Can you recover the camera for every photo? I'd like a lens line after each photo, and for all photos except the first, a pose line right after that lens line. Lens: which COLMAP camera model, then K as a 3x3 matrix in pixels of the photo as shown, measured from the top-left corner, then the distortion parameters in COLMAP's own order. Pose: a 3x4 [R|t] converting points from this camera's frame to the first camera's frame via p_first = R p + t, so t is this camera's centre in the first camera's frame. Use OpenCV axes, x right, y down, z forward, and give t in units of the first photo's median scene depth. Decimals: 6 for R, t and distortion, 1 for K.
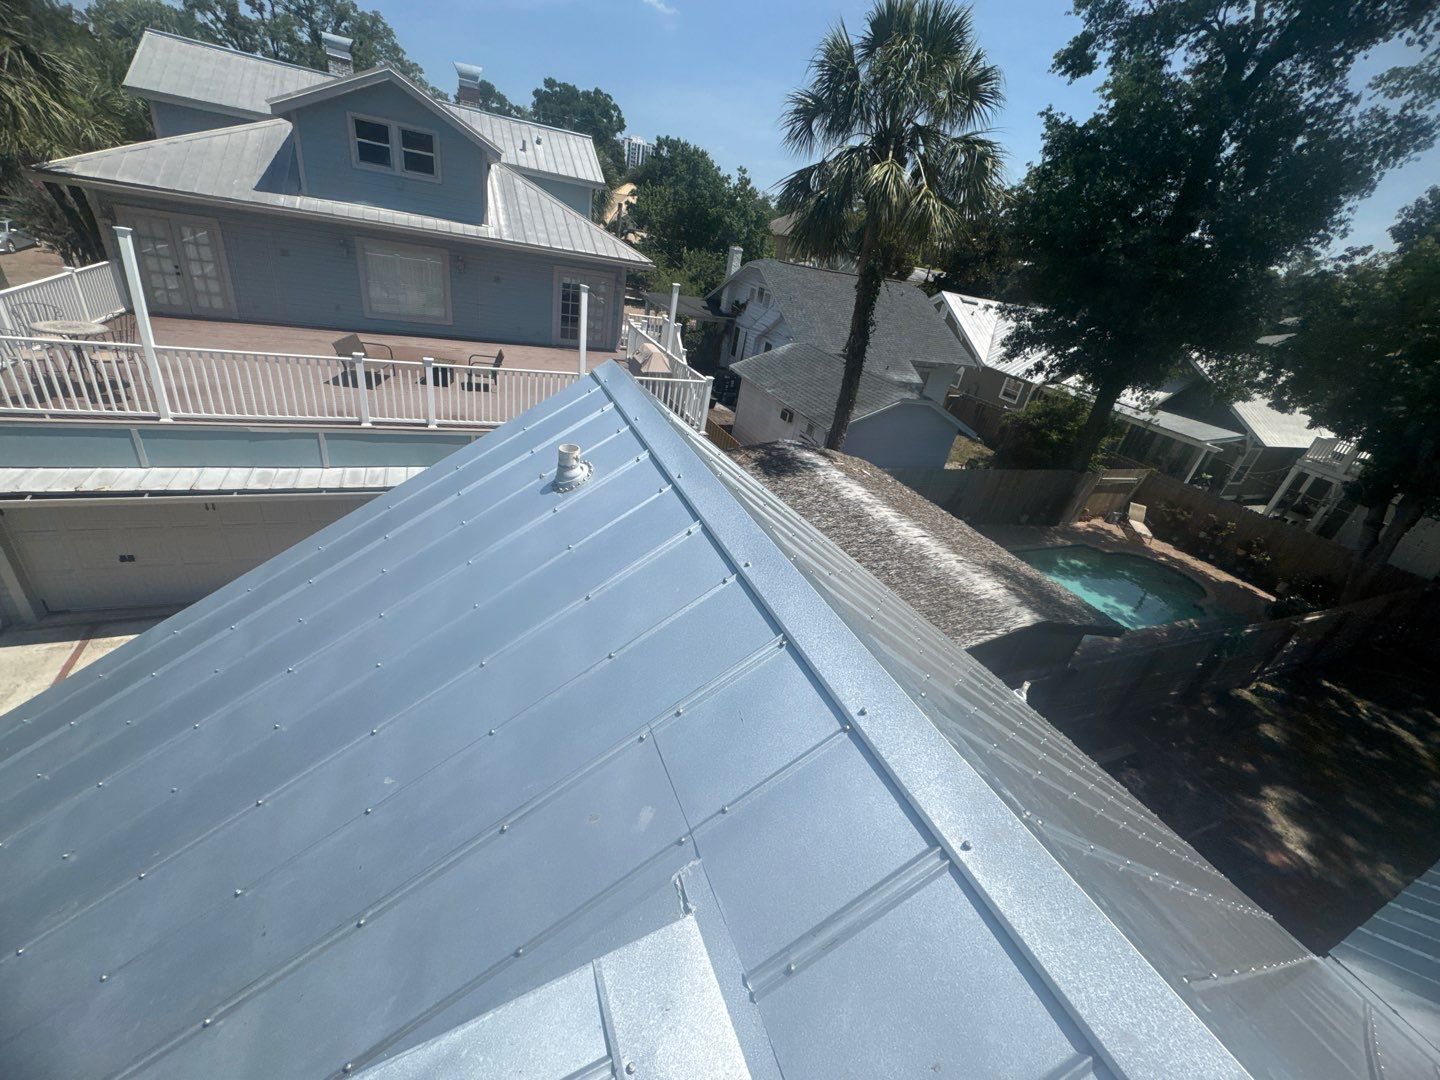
lens RADIAL K [[579.7, 0, 716.7], [0, 579.7, 532.5], [0, 0, 1]] dist [-0.001741, -0.000257]
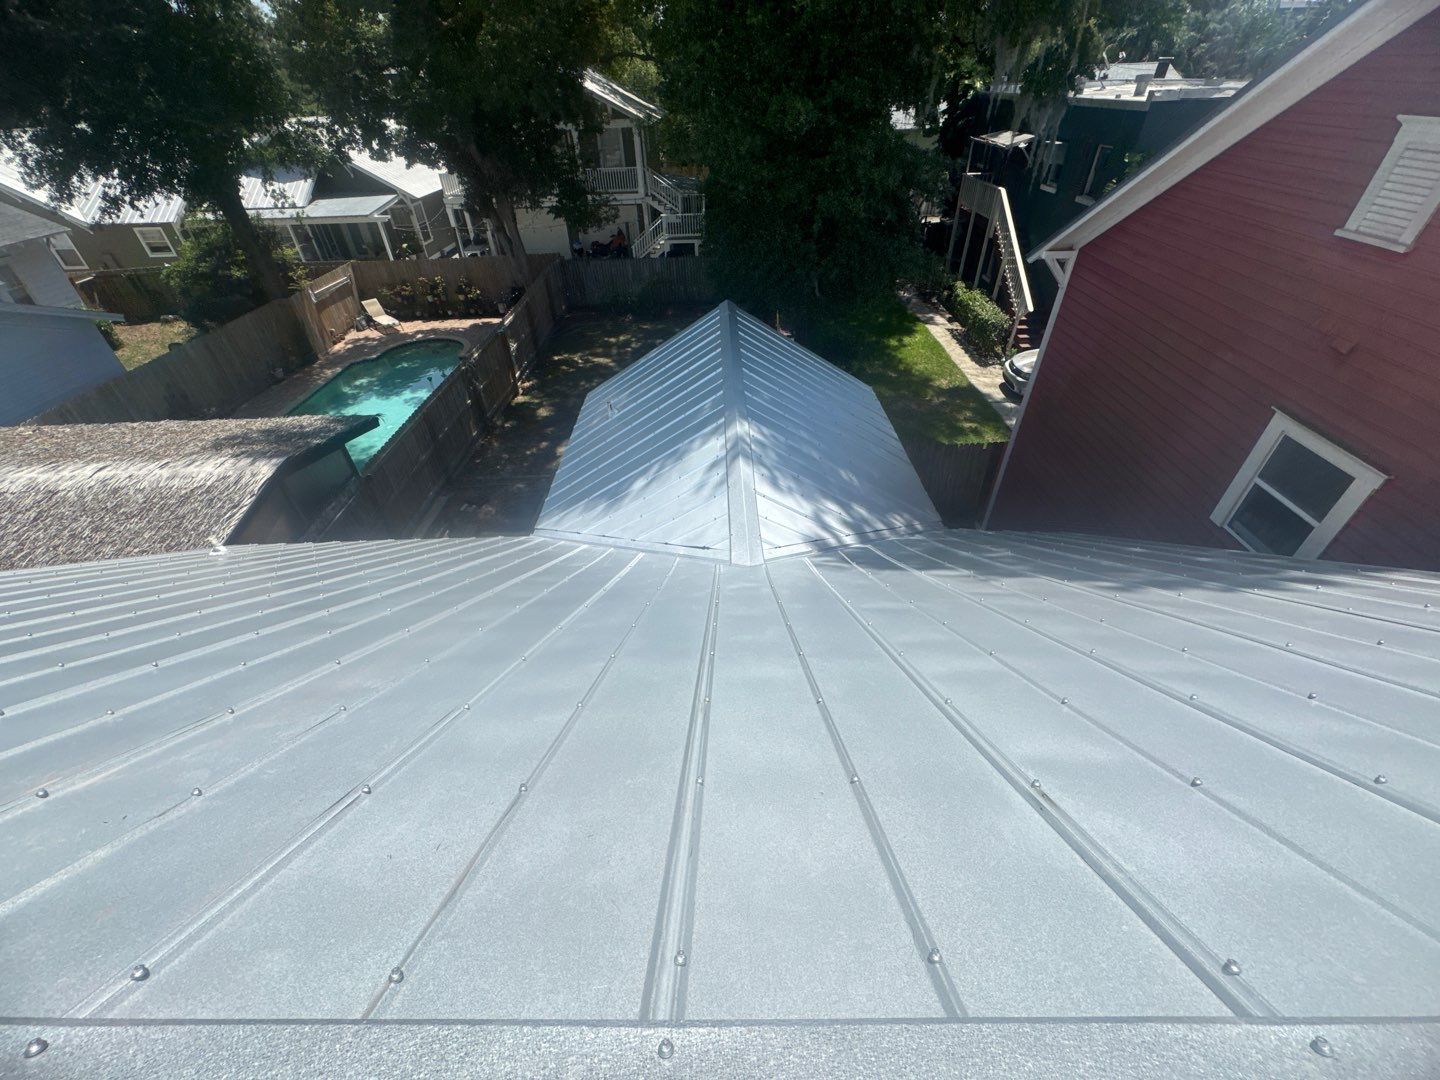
lens RADIAL K [[579.7, 0, 714.9], [0, 579.7, 534.8], [0, 0, 1]] dist [-0.001741, -0.000257]
pose [[0.378629, -0.700798, 0.604584, 0.106060], [0.509109, 0.703213, 0.496286, 0.077522], [-0.772948, 0.119890, 0.623040, -0.075259]]
